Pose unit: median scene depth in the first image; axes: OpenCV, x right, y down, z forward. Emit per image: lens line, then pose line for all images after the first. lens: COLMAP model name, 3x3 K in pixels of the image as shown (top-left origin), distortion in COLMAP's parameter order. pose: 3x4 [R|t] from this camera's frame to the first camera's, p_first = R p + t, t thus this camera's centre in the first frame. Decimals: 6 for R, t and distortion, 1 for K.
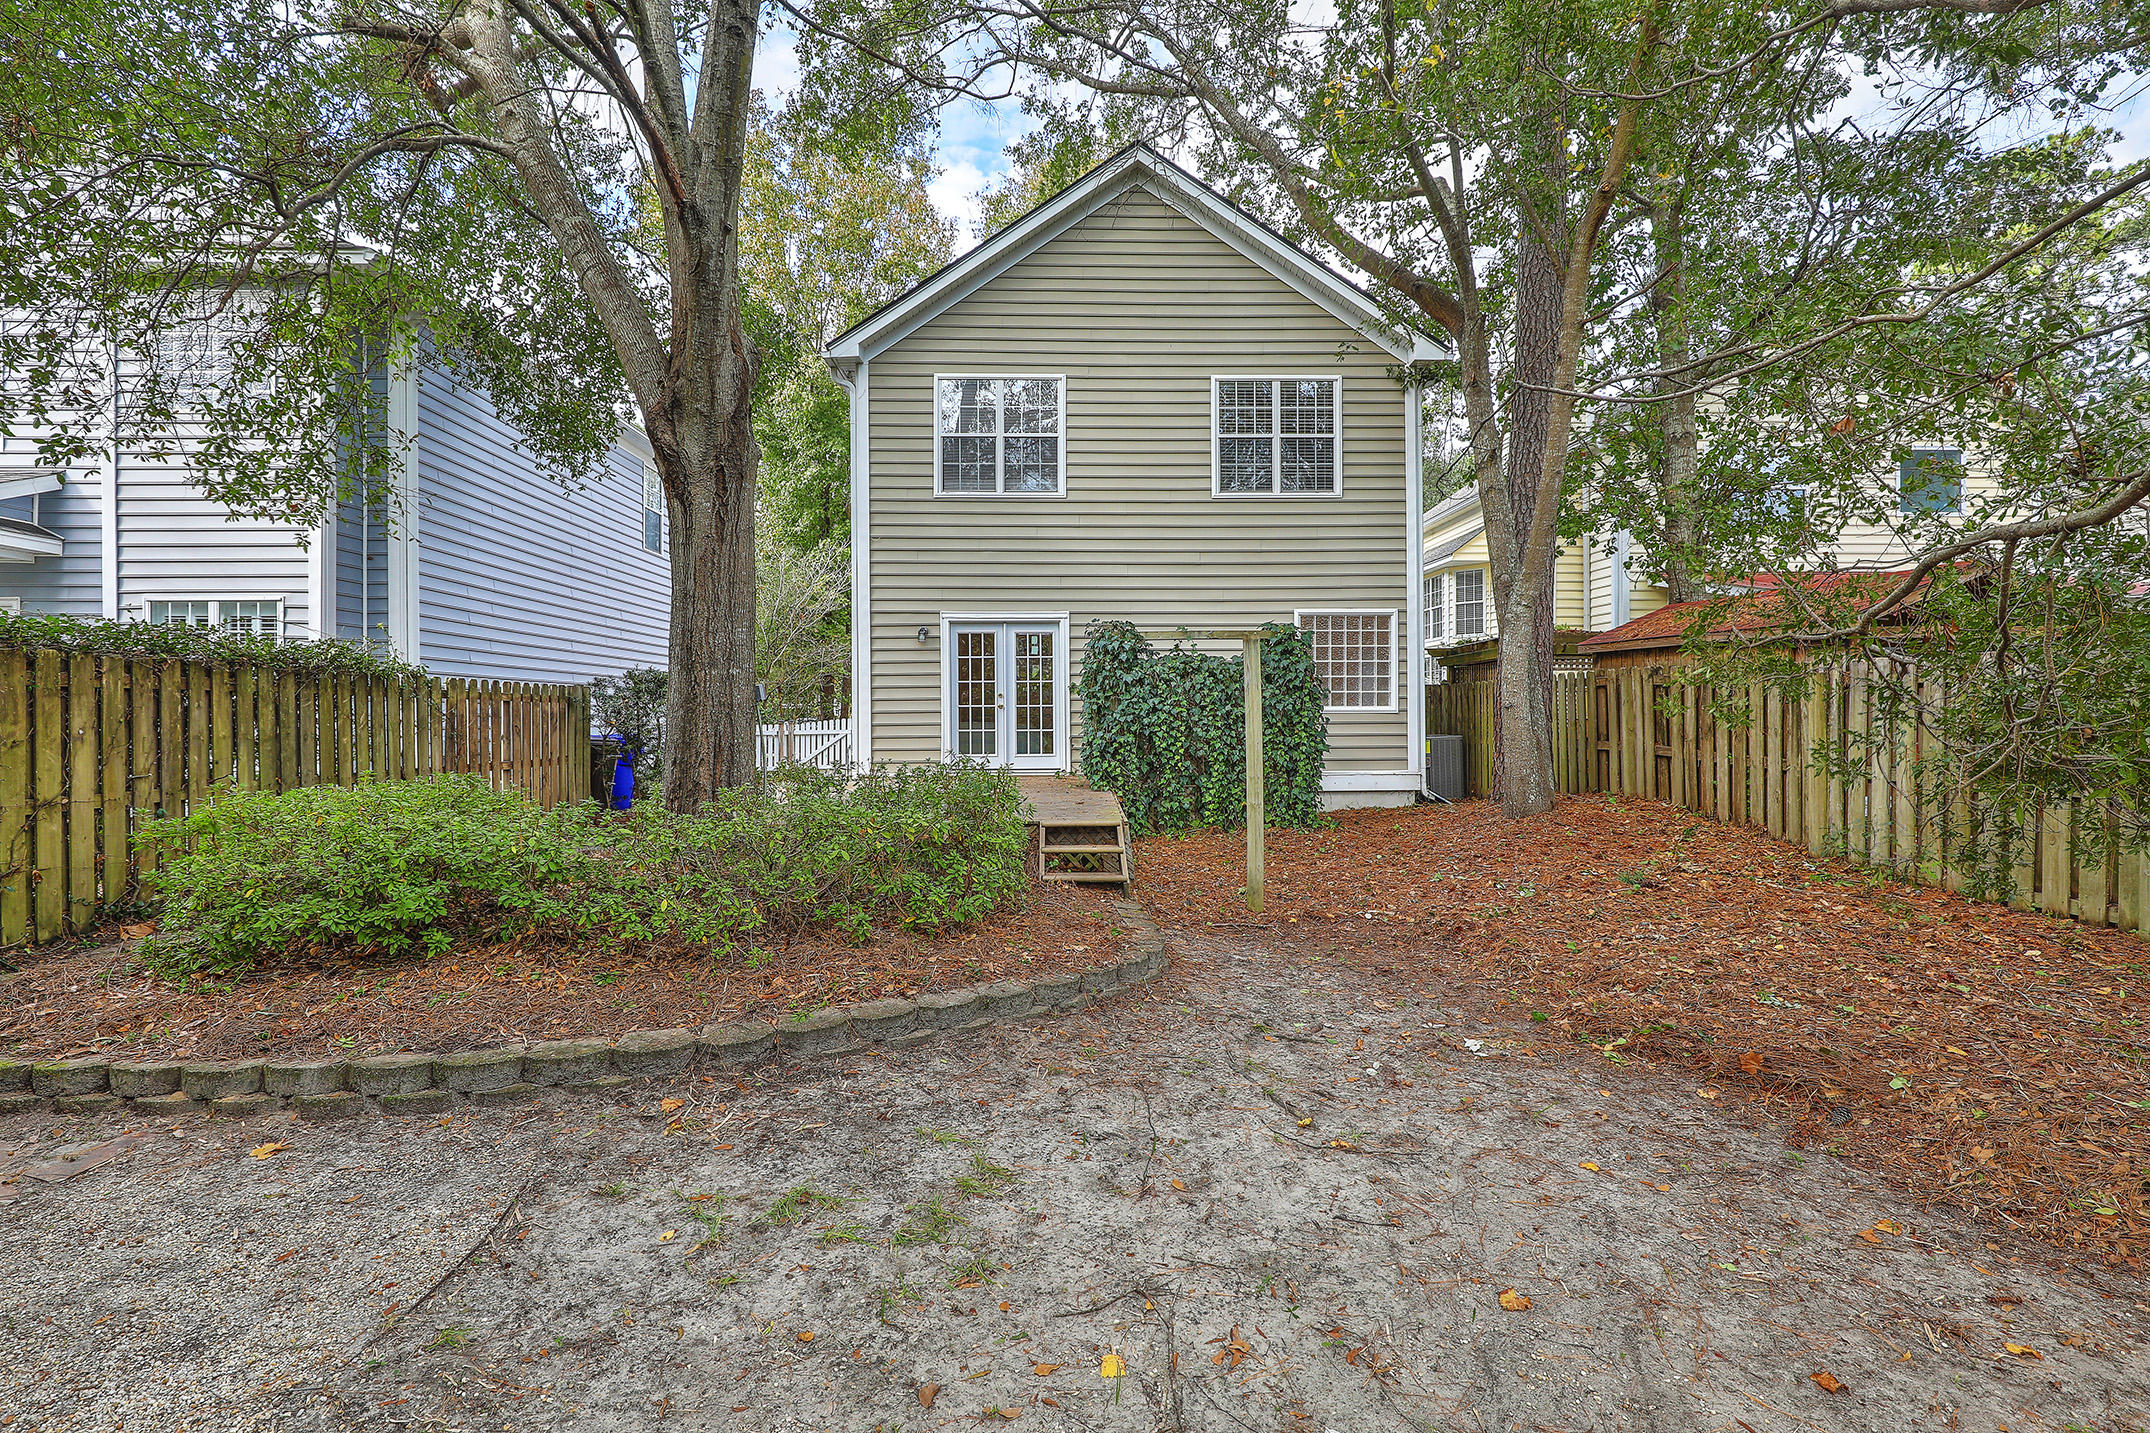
lens RADIAL K [[975.4, 0, 1076.9], [0, 975.4, 723.3], [0, 0, 1]] dist [0.000531, -0.000164]
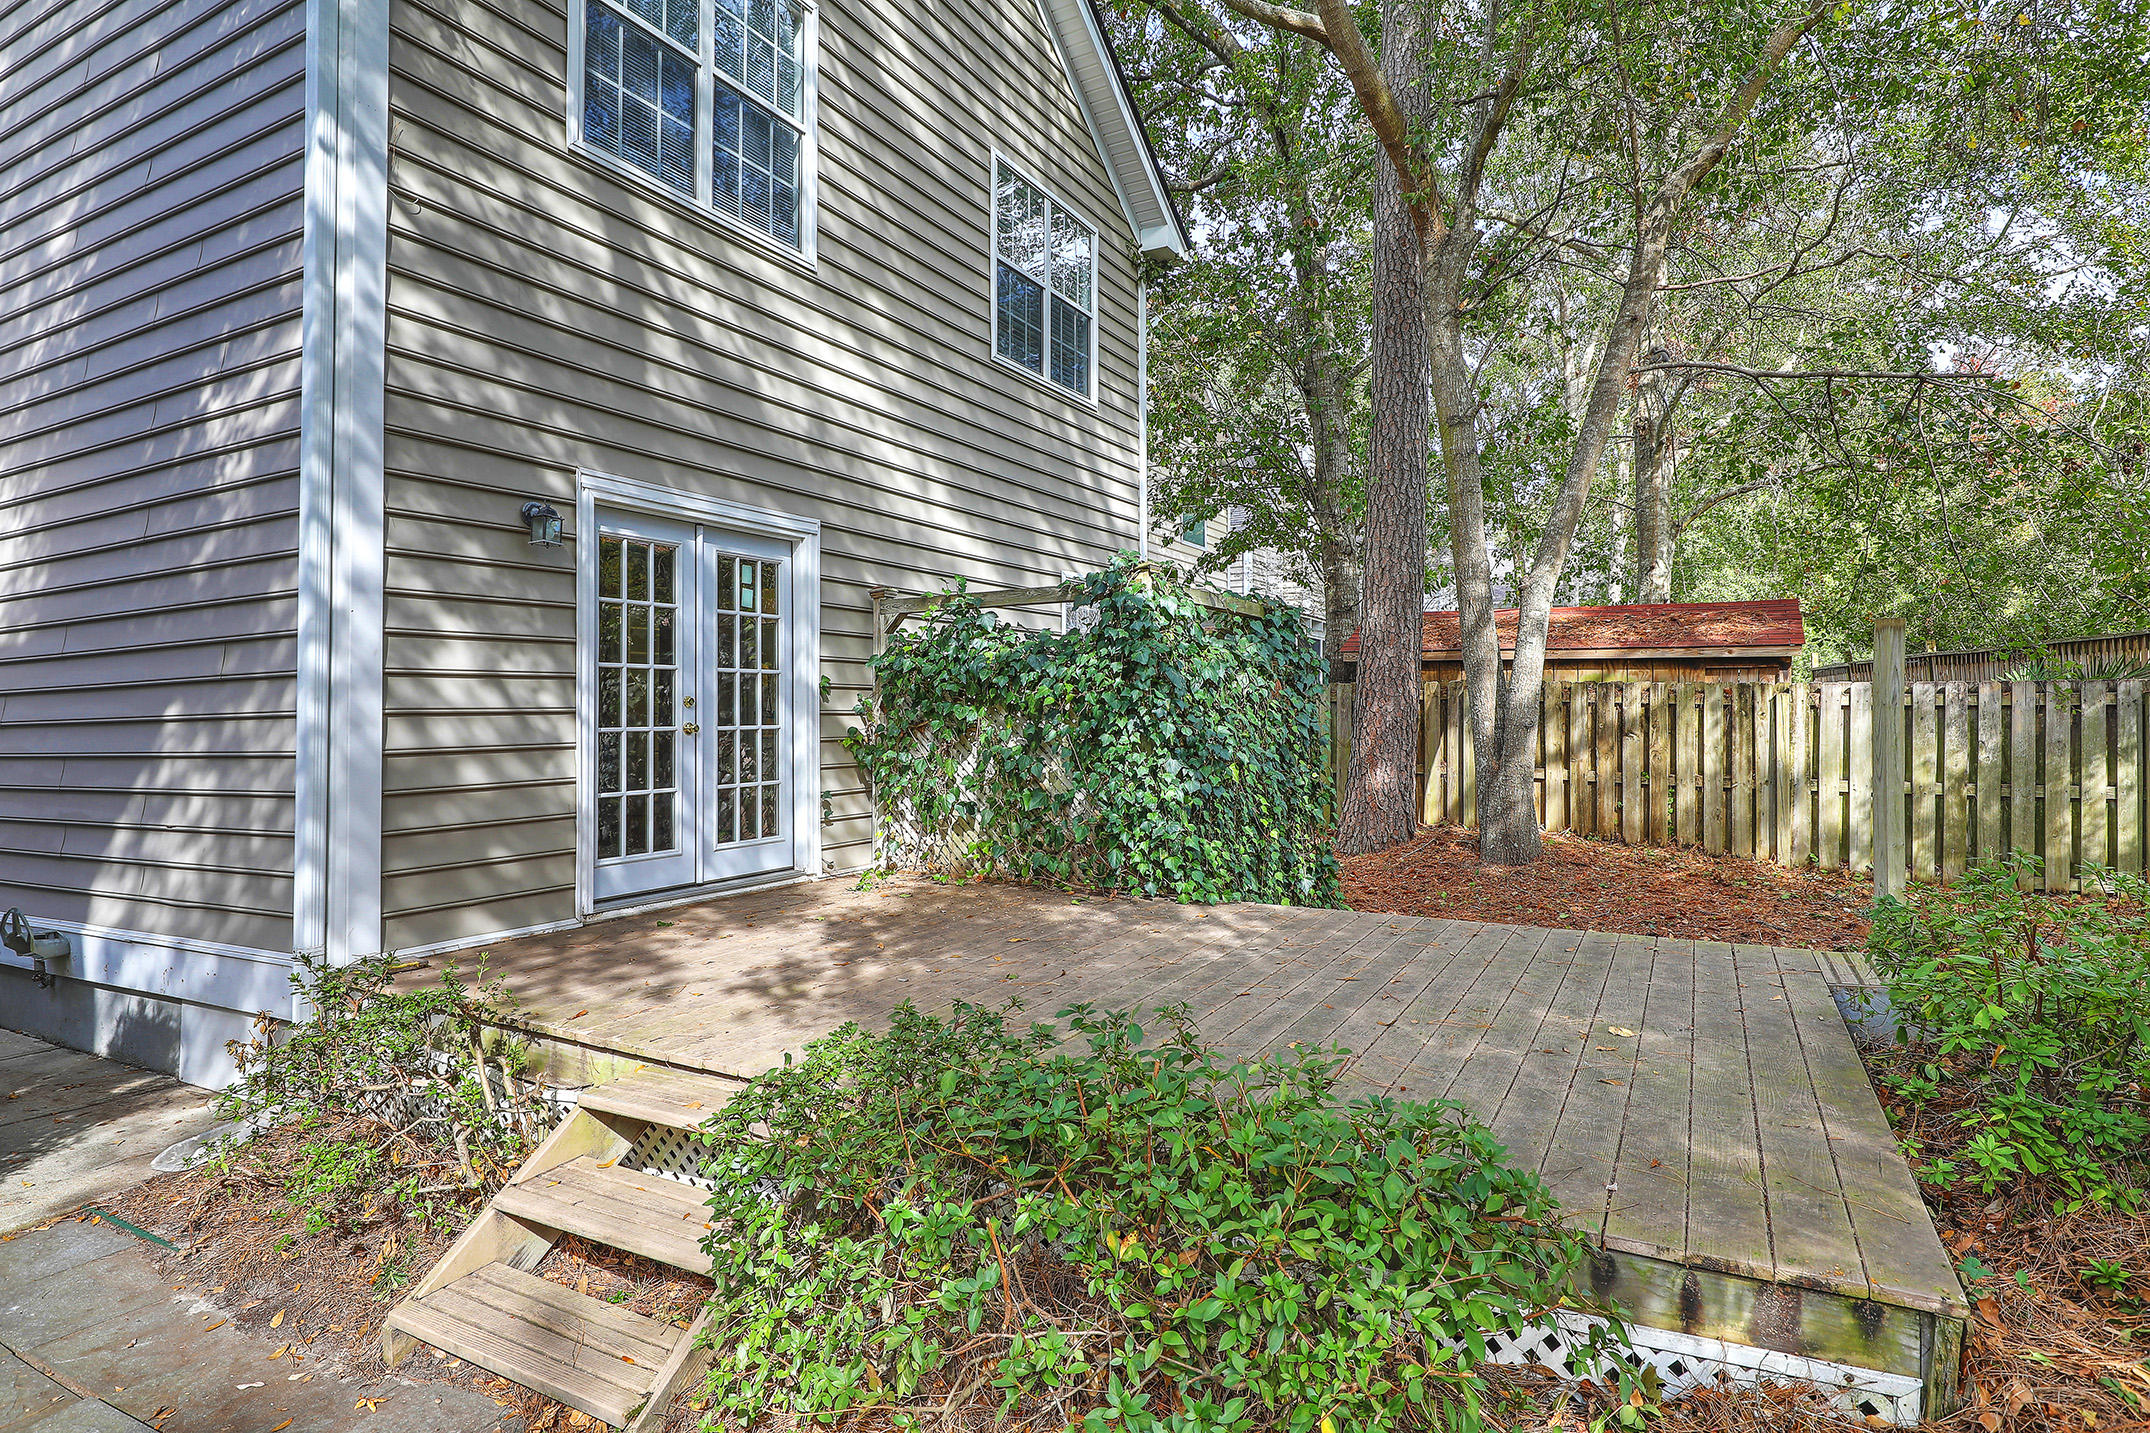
lens RADIAL K [[1154.1, 0, 1078.8], [0, 1154.1, 704.3], [0, 0, 1]] dist [0.006525, 0.001159]
pose [[0.492889, 0.009219, 0.870043, -0.423364], [0.014337, 0.999722, -0.018715, -0.016894], [-0.869974, 0.021699, 0.492620, 0.631730]]
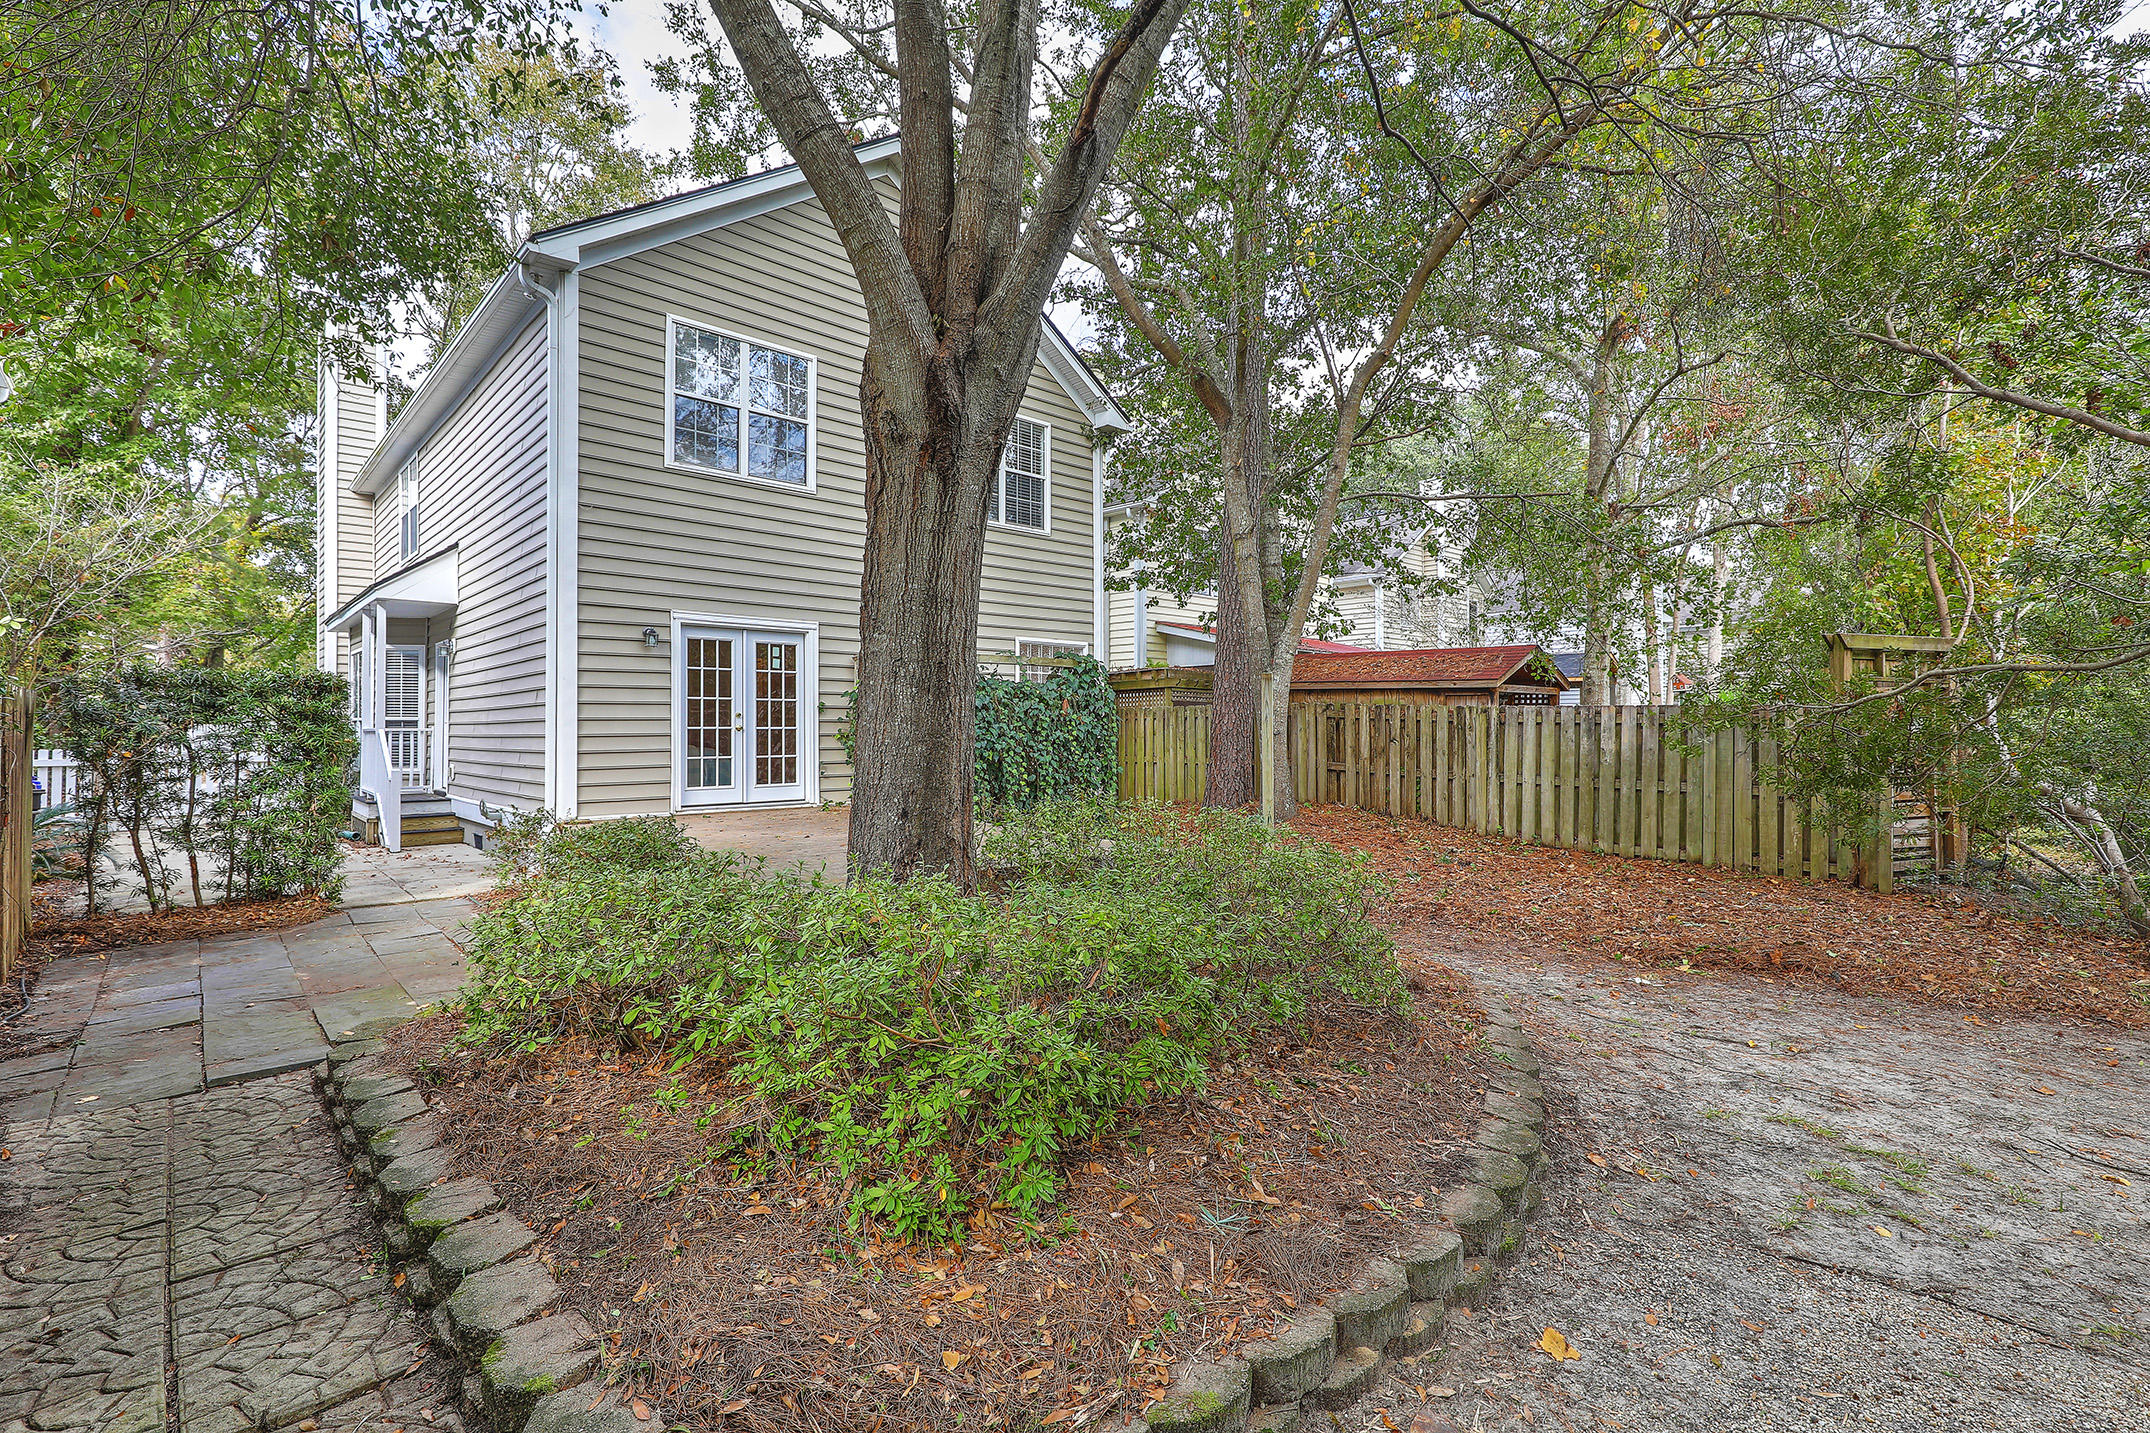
lens RADIAL K [[975.4, 0, 1077.4], [0, 975.4, 729.3], [0, 0, 1]] dist [0.000531, -0.000164]
pose [[0.742193, 0.003447, 0.670178, -0.432450], [0.000892, 0.999981, -0.006130, -0.011380], [-0.670186, 0.005147, 0.742175, 0.181725]]
